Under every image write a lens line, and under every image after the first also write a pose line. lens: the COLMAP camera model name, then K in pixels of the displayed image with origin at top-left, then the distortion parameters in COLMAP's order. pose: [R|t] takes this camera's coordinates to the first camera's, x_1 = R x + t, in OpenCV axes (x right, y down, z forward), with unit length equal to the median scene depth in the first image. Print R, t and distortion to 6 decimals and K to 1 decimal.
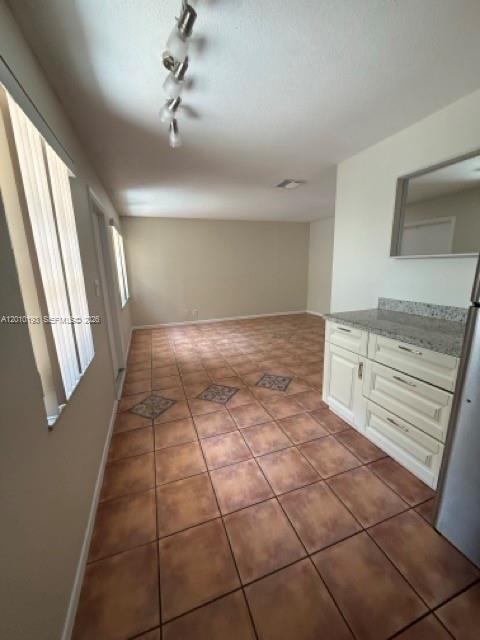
lens RADIAL K [[255.0, 0, 241.2], [0, 255.0, 319.5], [0, 0, 1]] dist [-0.000410, 0.000290]
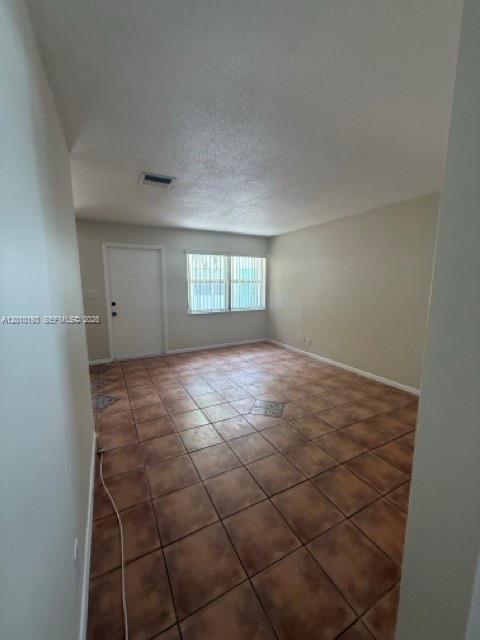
lens RADIAL K [[255.0, 0, 238.7], [0, 255.0, 316.6], [0, 0, 1]] dist [-0.000410, 0.000290]
pose [[0.139853, 0.155900, -0.977822, 1.272222], [-0.208602, 0.970003, 0.124818, -0.362910], [0.967950, 0.186519, 0.168179, 1.472596]]
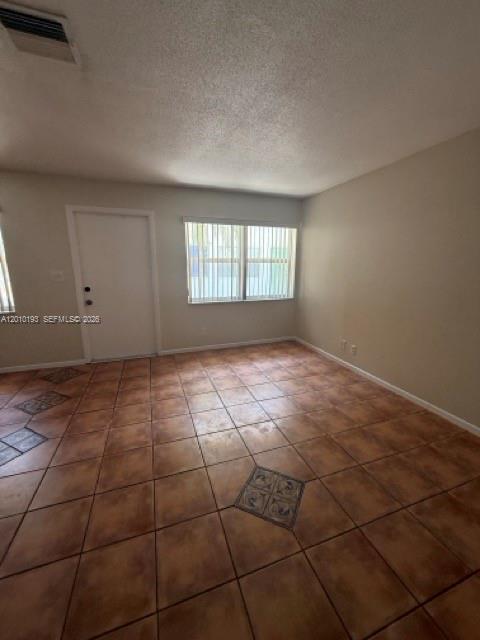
lens RADIAL K [[255.0, 0, 240.2], [0, 255.0, 317.7], [0, 0, 1]] dist [-0.000410, 0.000290]
pose [[0.001471, 0.231941, -0.972729, 0.773717], [-0.213599, 0.950353, 0.226283, -0.380805], [0.976920, 0.207441, 0.050941, 1.659536]]
